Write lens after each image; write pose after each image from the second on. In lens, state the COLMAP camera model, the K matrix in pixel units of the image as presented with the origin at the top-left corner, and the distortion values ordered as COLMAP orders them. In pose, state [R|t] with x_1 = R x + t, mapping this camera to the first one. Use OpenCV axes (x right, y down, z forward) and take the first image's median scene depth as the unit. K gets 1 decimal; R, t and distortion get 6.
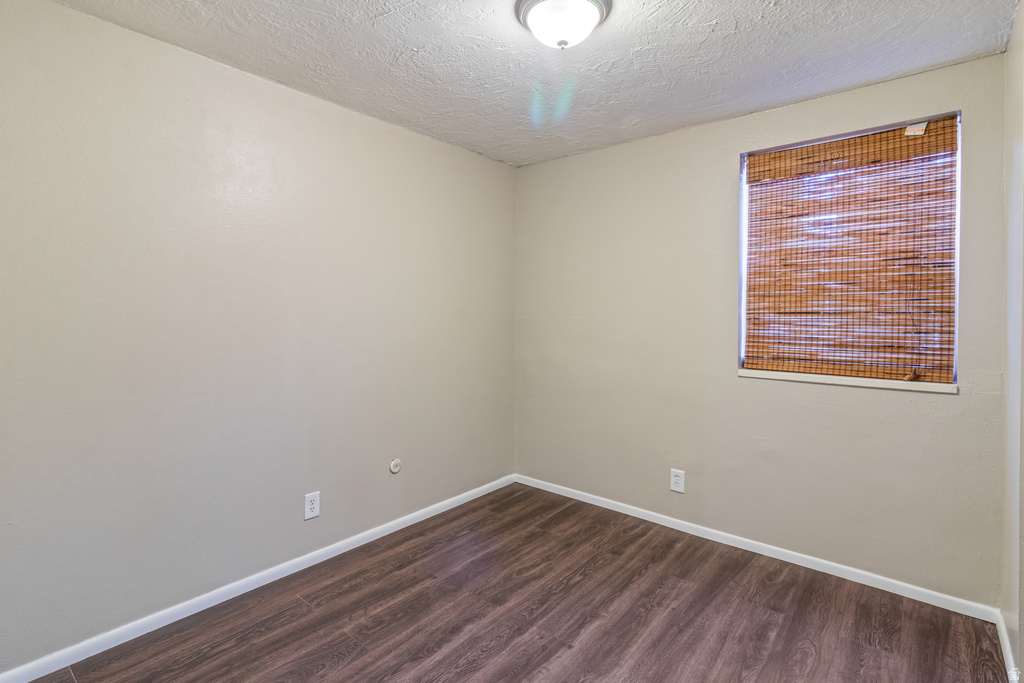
lens RADIAL K [[479.9, 0, 508.2], [0, 479.9, 318.5], [0, 0, 1]] dist [0.003200, -0.000297]
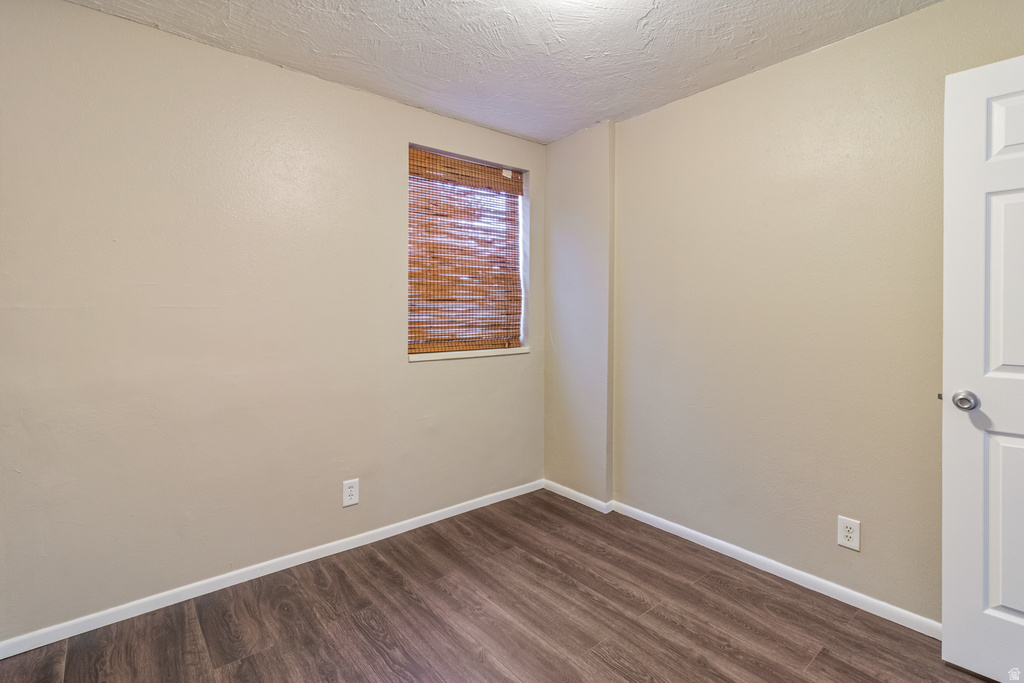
lens RADIAL K [[479.9, 0, 501.0], [0, 479.9, 315.7], [0, 0, 1]] dist [0.003200, -0.000297]
pose [[0.202309, -0.018154, 0.979153, -0.486338], [0.011248, 0.999805, 0.016213, 0.008443], [-0.979257, 0.007733, 0.202474, 0.619953]]
